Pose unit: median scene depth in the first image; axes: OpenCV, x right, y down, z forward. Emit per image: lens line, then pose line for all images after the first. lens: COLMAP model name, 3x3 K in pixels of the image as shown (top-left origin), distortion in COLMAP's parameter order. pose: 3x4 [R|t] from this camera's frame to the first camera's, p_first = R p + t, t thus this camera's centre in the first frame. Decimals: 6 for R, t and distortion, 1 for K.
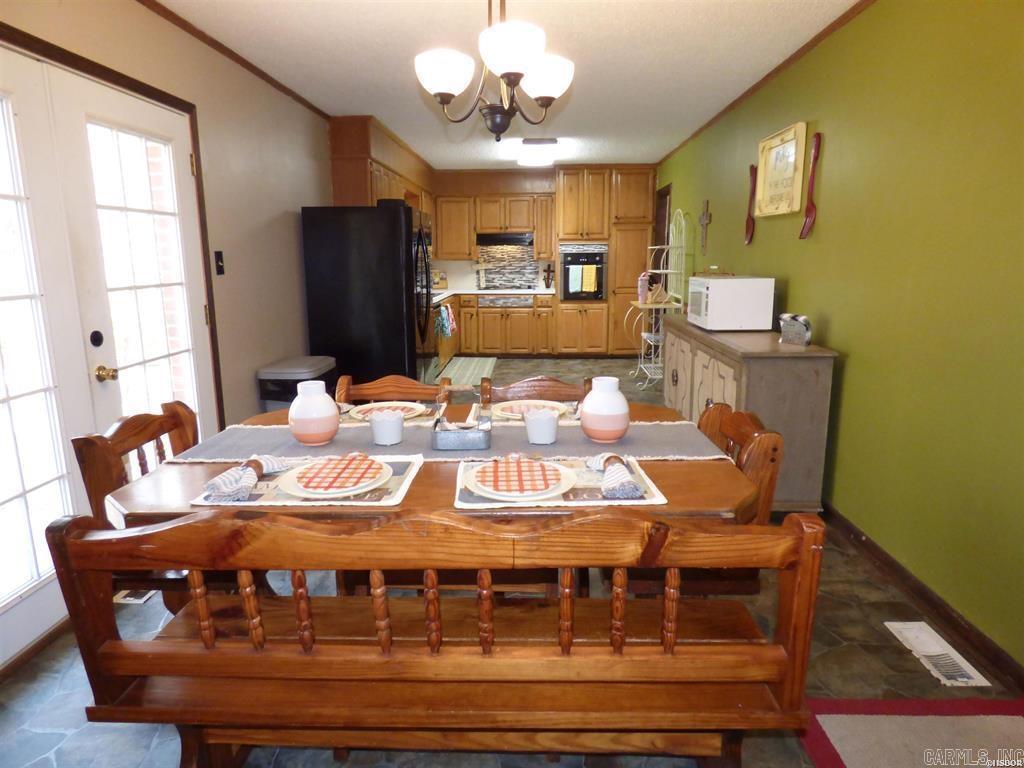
lens RADIAL K [[642.8, 0, 512.0], [0, 642.8, 384.0], [0, 0, 1]] dist [-0.004372, -0.000442]
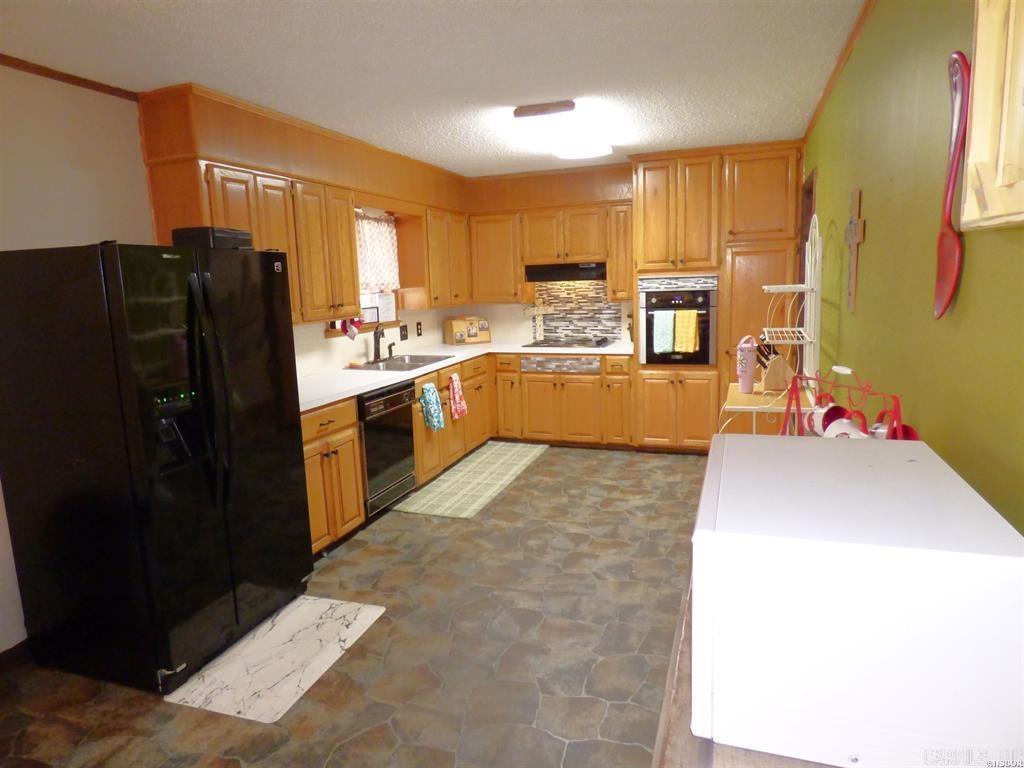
lens RADIAL K [[642.8, 0, 512.0], [0, 642.8, 384.0], [0, 0, 1]] dist [-0.004372, -0.000442]
pose [[0.954790, 0.021861, -0.296475, 0.142826], [-0.029835, 0.999304, -0.022398, -0.091973], [0.295779, 0.030231, 0.954778, 0.345626]]
